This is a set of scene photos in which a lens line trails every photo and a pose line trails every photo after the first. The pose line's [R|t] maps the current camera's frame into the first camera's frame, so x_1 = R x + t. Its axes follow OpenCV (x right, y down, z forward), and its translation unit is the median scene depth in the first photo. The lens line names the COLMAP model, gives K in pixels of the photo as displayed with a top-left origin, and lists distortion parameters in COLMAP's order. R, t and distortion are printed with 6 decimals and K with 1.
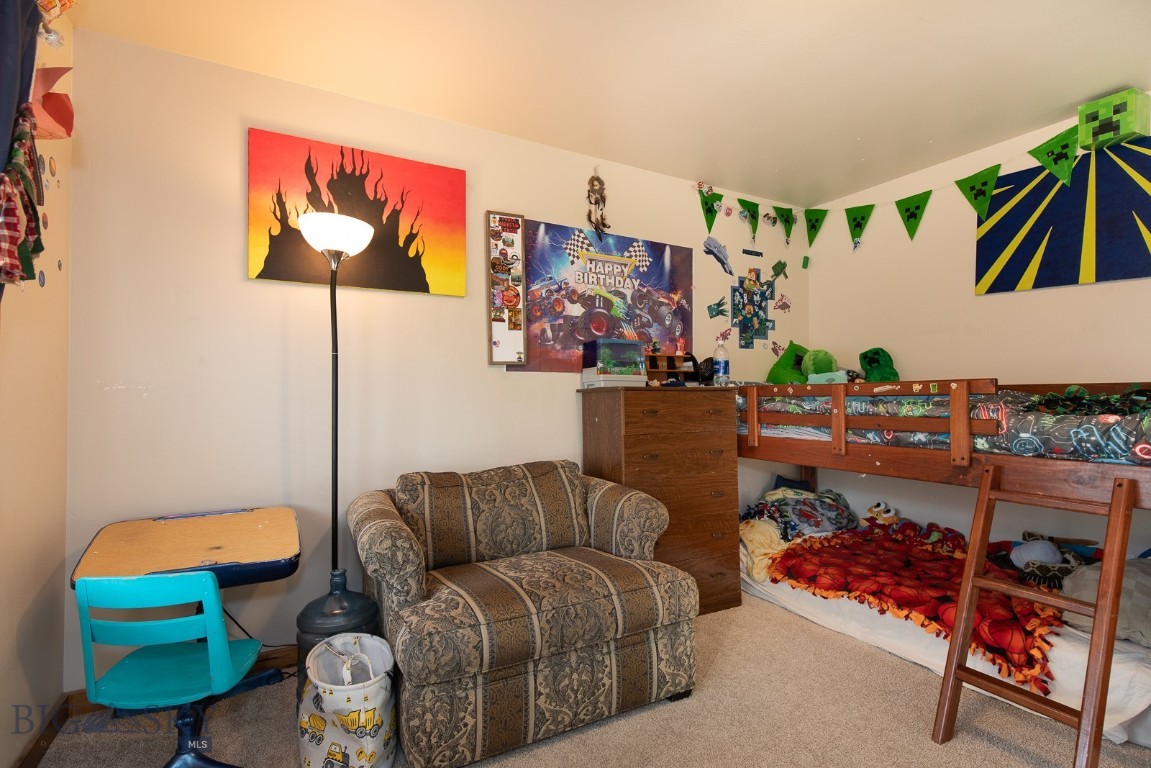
lens RADIAL K [[542.5, 0, 575.5], [0, 542.5, 384.0], [0, 0, 1]] dist [0.018592, -0.000233]
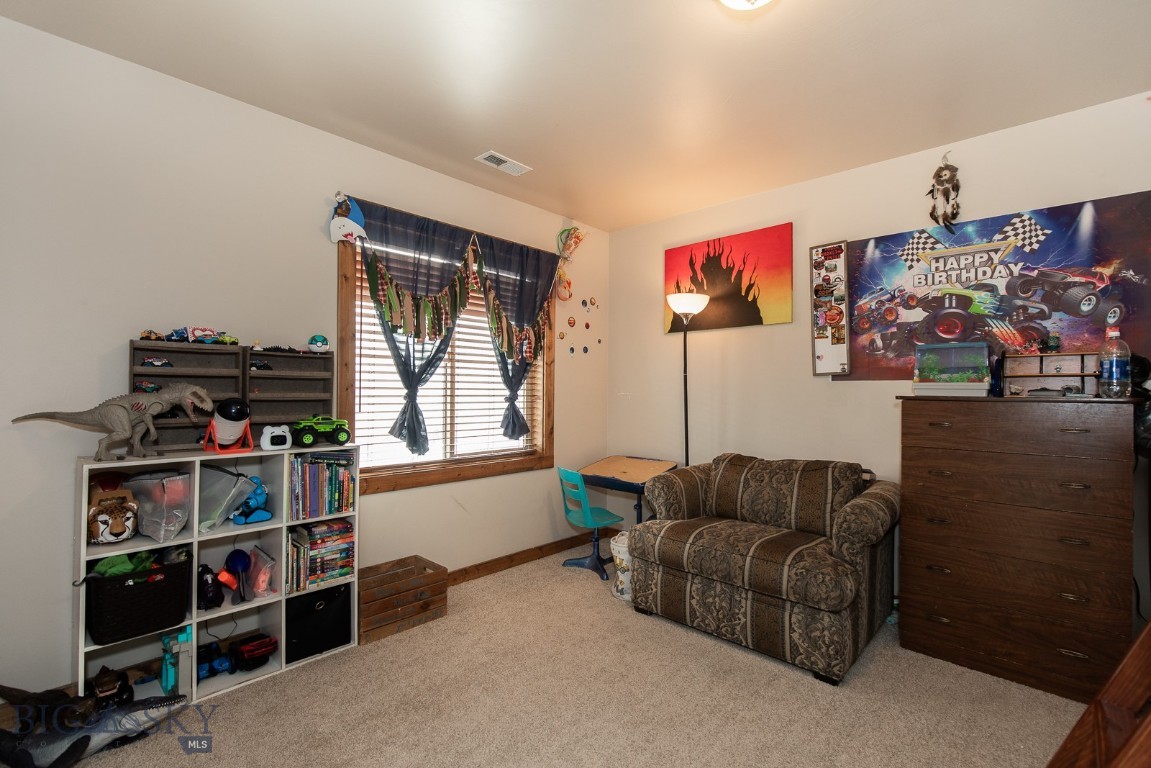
lens RADIAL K [[515.6, 0, 578.5], [0, 515.6, 388.0], [0, 0, 1]] dist [0.004995, -0.000606]
pose [[0.315004, -0.000269, -0.949090, 0.701547], [0.010845, 0.999936, 0.003316, -0.016734], [0.949028, -0.011338, 0.314986, 0.140970]]
